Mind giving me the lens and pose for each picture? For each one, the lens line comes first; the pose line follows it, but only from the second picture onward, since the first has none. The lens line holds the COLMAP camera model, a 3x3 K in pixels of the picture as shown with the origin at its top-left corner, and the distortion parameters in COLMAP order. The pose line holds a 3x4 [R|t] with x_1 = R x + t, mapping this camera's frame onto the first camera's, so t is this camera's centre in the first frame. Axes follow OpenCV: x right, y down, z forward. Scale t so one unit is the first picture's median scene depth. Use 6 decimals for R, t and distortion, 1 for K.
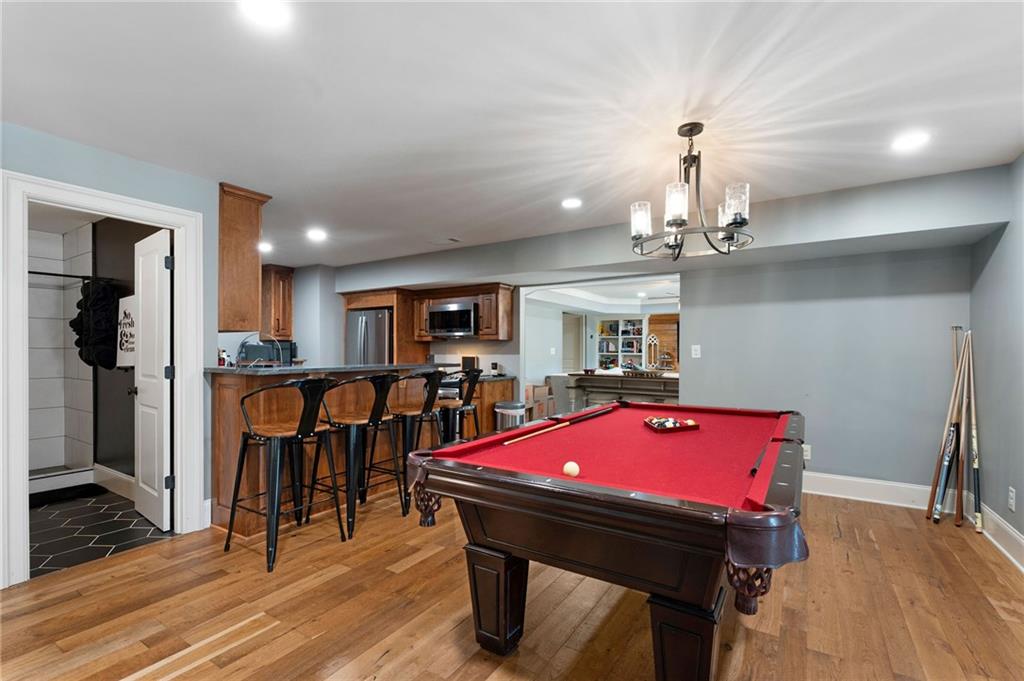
lens RADIAL K [[451.5, 0, 511.2], [0, 451.5, 345.5], [0, 0, 1]] dist [-0.000426, -0.000099]
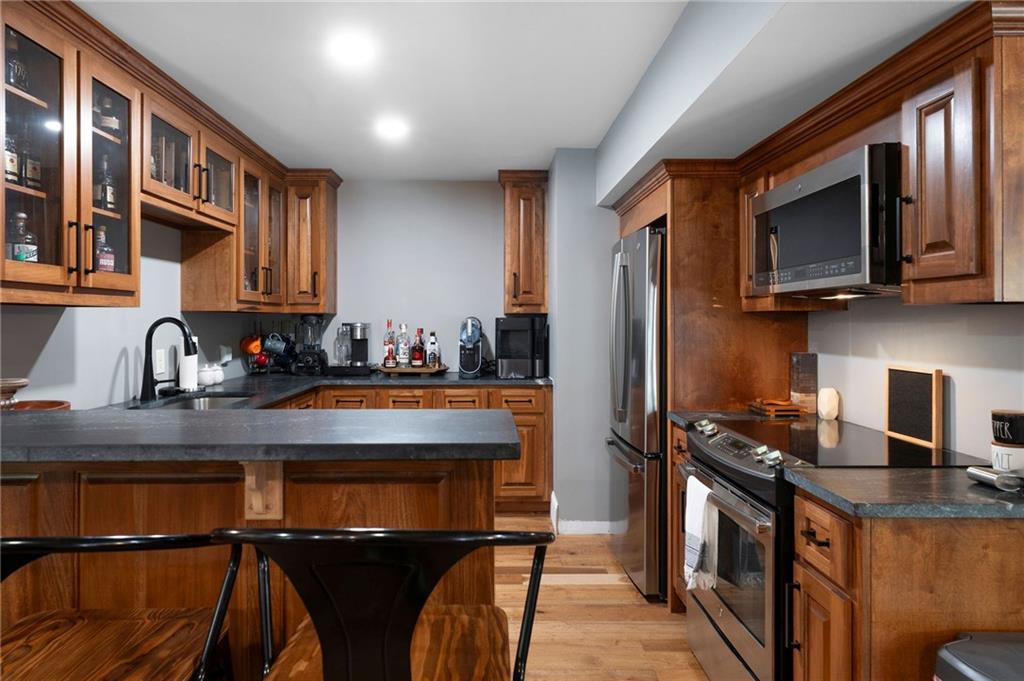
lens RADIAL K [[608.7, 0, 496.3], [0, 608.7, 318.0], [0, 0, 1]] dist [0.000680, 0.000975]
pose [[0.550273, -0.003820, -0.834976, 0.065444], [0.007380, 0.999973, 0.000289, -0.007174], [0.834952, -0.006321, 0.550286, 0.621667]]
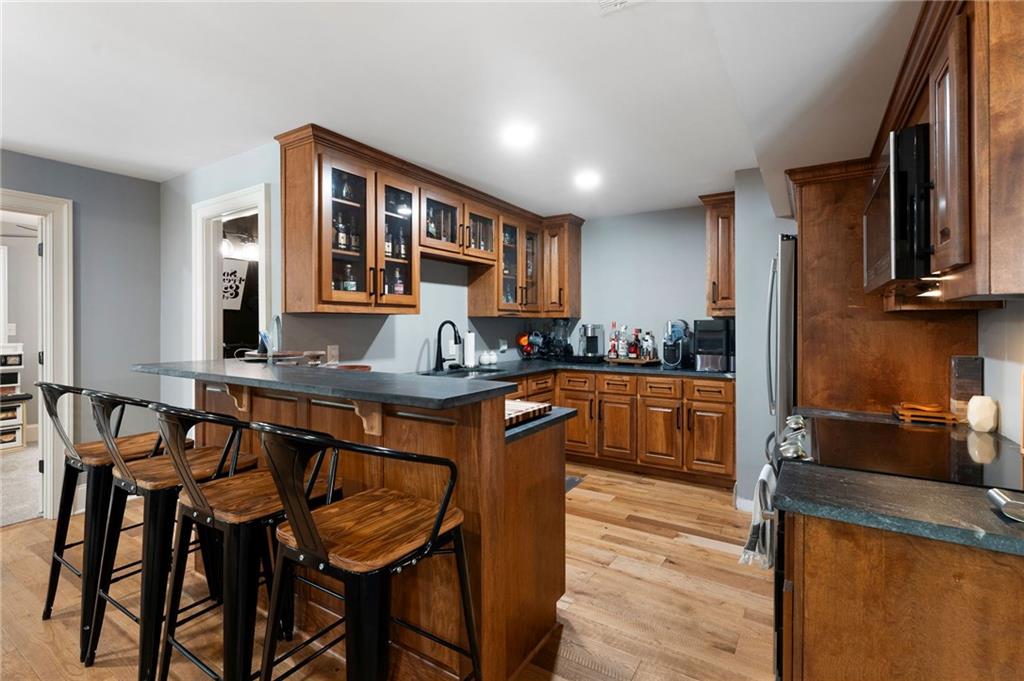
lens RADIAL K [[469.8, 0, 509.0], [0, 469.8, 323.3], [0, 0, 1]] dist [-0.001430, -0.000247]
pose [[0.000412, -0.002169, -0.999998, 0.129889], [0.008875, 0.999958, -0.002166, -0.003594], [0.999961, -0.008874, 0.000431, 0.756447]]
